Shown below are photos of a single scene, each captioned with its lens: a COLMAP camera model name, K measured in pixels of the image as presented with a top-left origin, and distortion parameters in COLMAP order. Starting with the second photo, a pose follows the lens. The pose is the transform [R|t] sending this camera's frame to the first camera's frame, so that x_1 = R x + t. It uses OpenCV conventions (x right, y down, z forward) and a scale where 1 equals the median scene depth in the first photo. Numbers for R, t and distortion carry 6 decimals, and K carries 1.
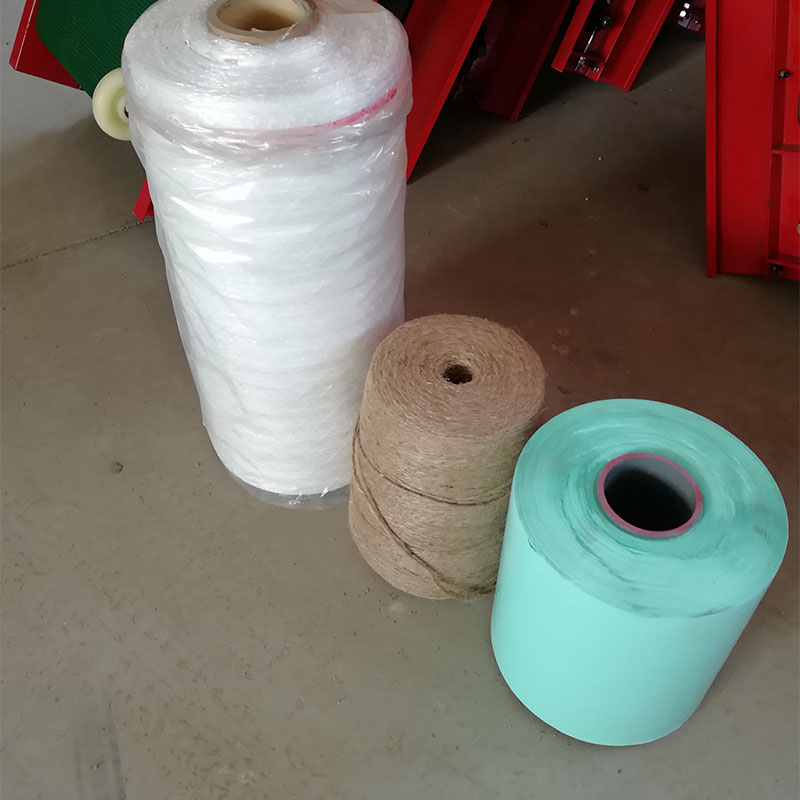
lens RADIAL K [[866.2, 0, 407.3], [0, 866.2, 398.6], [0, 0, 1]] dist [0.005211, 0.048417]
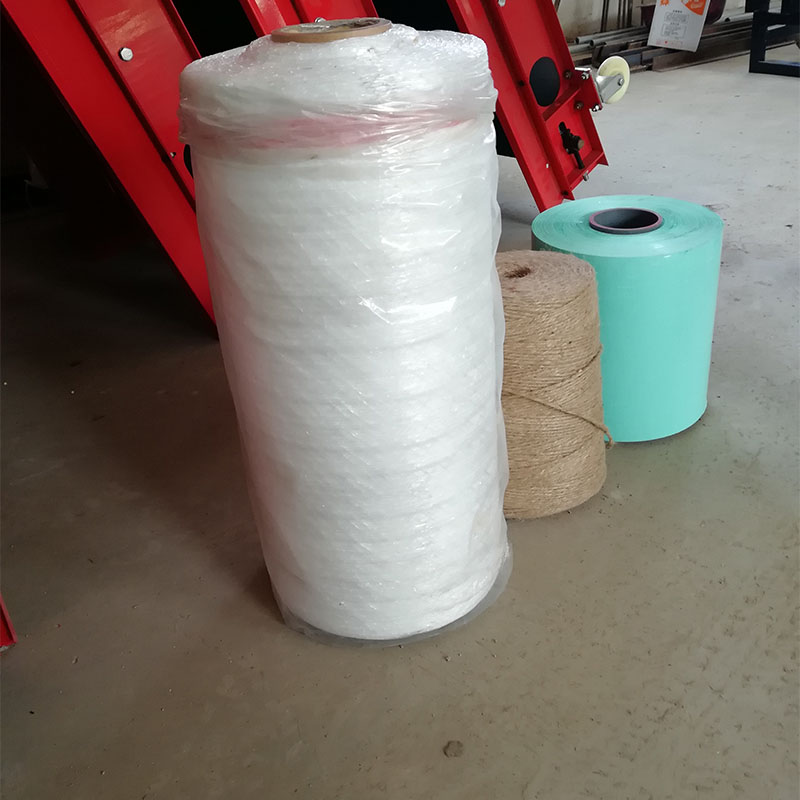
lens RADIAL K [[866.2, 0, 407.3], [0, 866.2, 398.6], [0, 0, 1]] dist [0.005211, 0.048417]
pose [[0.043029, -0.503781, 0.862759, -0.965617], [0.780957, 0.555544, 0.285443, -0.359246], [-0.623101, 0.661495, 0.417335, 0.699089]]
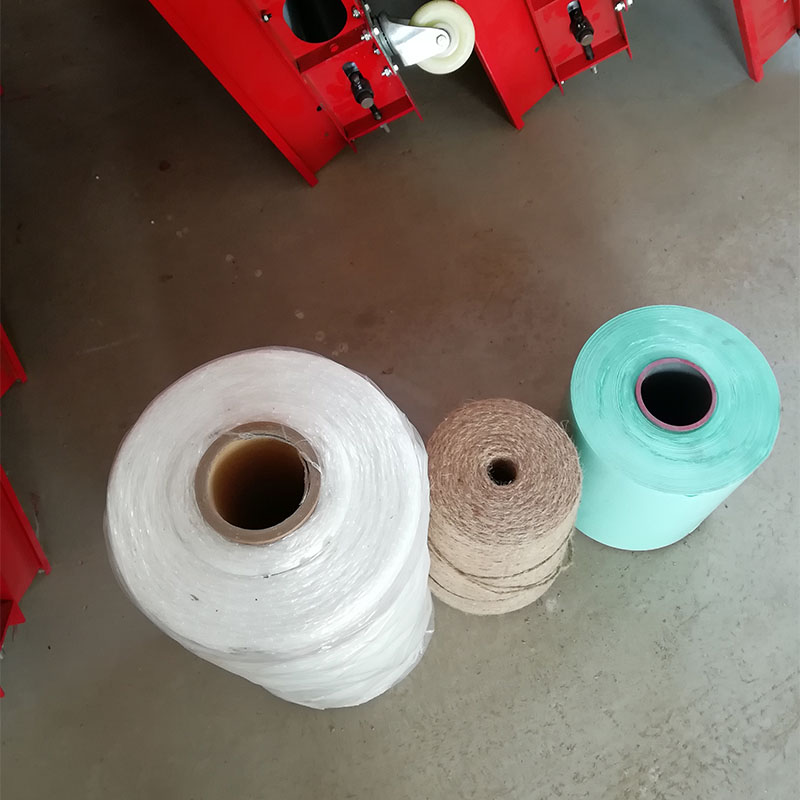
lens RADIAL K [[866.2, 0, 407.3], [0, 866.2, 398.6], [0, 0, 1]] dist [0.005211, 0.048417]
pose [[0.397739, -0.850195, 0.344922, -0.284745], [0.694283, 0.524665, 0.492644, -0.685742], [-0.599812, 0.043530, 0.798956, 0.174440]]
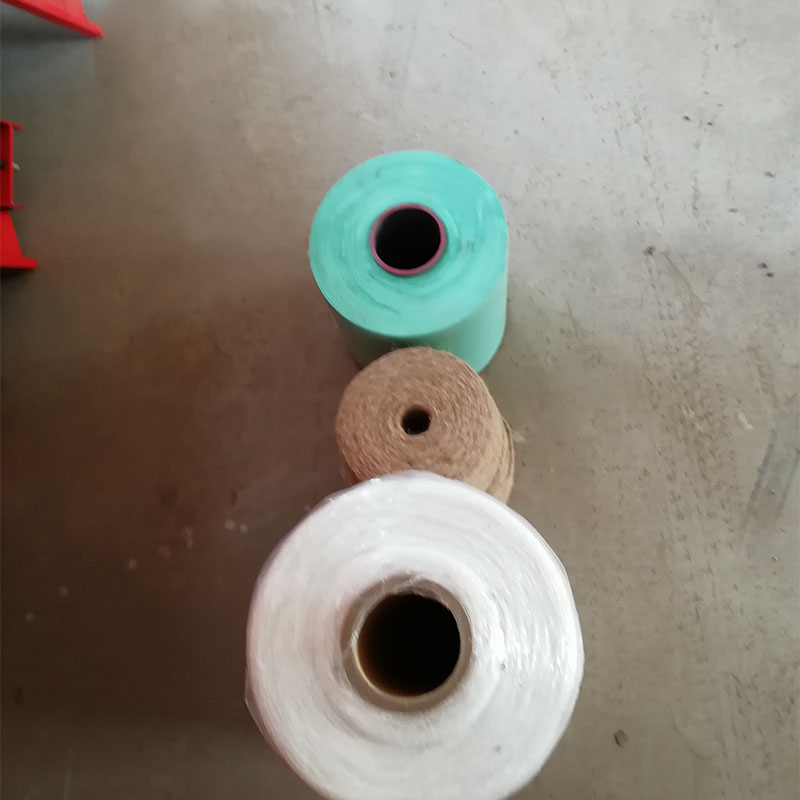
lens RADIAL K [[865.6, 0, 400.0], [0, 865.6, 400.0], [0, 0, 1]] dist [-0.001992, 0.019463]
pose [[-0.702768, -0.667413, 0.246329, -0.178417], [0.585042, -0.345174, 0.733880, -0.820617], [-0.404775, 0.659860, 0.633042, 0.273505]]
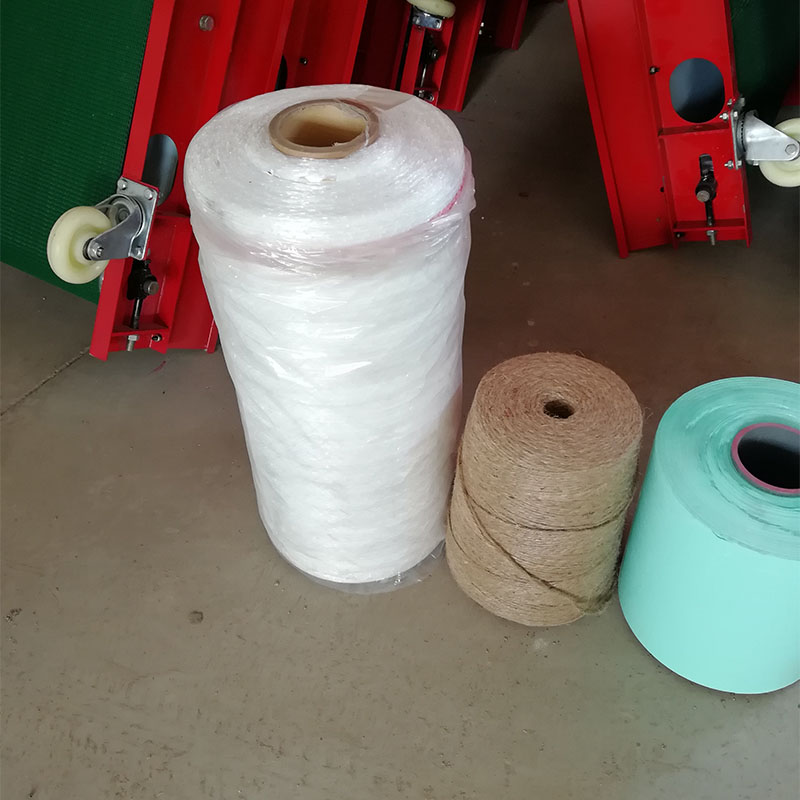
lens RADIAL K [[866.8, 0, 408.9], [0, 866.8, 397.9], [0, 0, 1]] dist [0.001194, 0.037561]
pose [[0.919669, -0.302692, 0.250174, -0.355792], [0.309751, 0.950746, 0.011652, -0.106177], [-0.241379, 0.066775, 0.968131, 0.022362]]
